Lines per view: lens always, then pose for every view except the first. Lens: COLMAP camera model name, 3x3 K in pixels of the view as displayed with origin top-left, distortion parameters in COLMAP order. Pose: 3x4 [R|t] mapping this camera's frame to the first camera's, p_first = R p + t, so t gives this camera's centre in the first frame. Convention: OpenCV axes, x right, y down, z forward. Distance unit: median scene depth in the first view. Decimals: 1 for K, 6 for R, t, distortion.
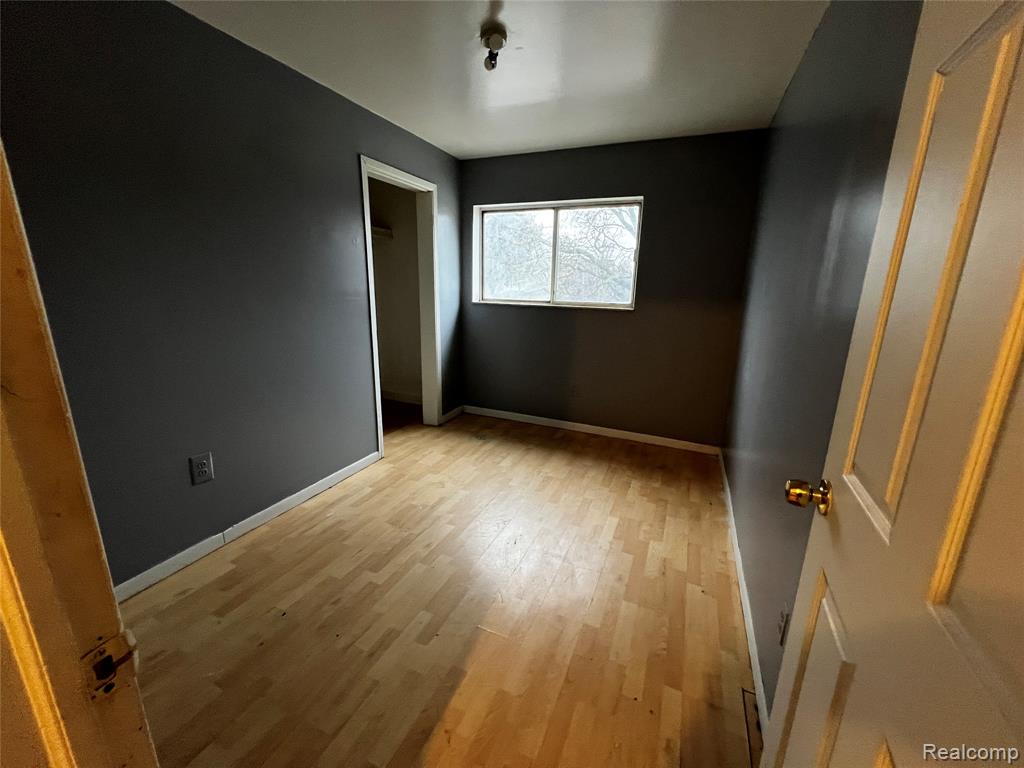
lens RADIAL K [[409.6, 0, 511.7], [0, 409.6, 381.3], [0, 0, 1]] dist [0.001320, -0.000347]
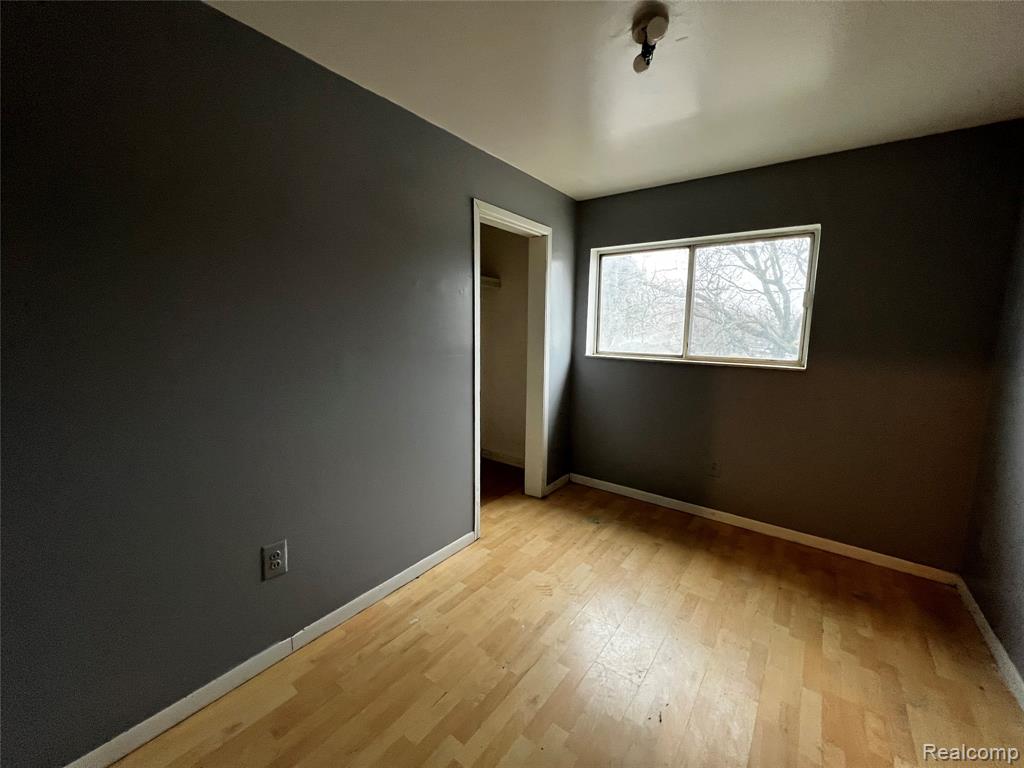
lens RADIAL K [[409.6, 0, 511.7], [0, 409.6, 381.3], [0, 0, 1]] dist [0.001320, -0.000347]
pose [[0.972707, 0.021619, -0.231027, -0.058785], [-0.045770, 0.993965, -0.099697, -0.056298], [0.227477, 0.107550, 0.967826, 0.158120]]
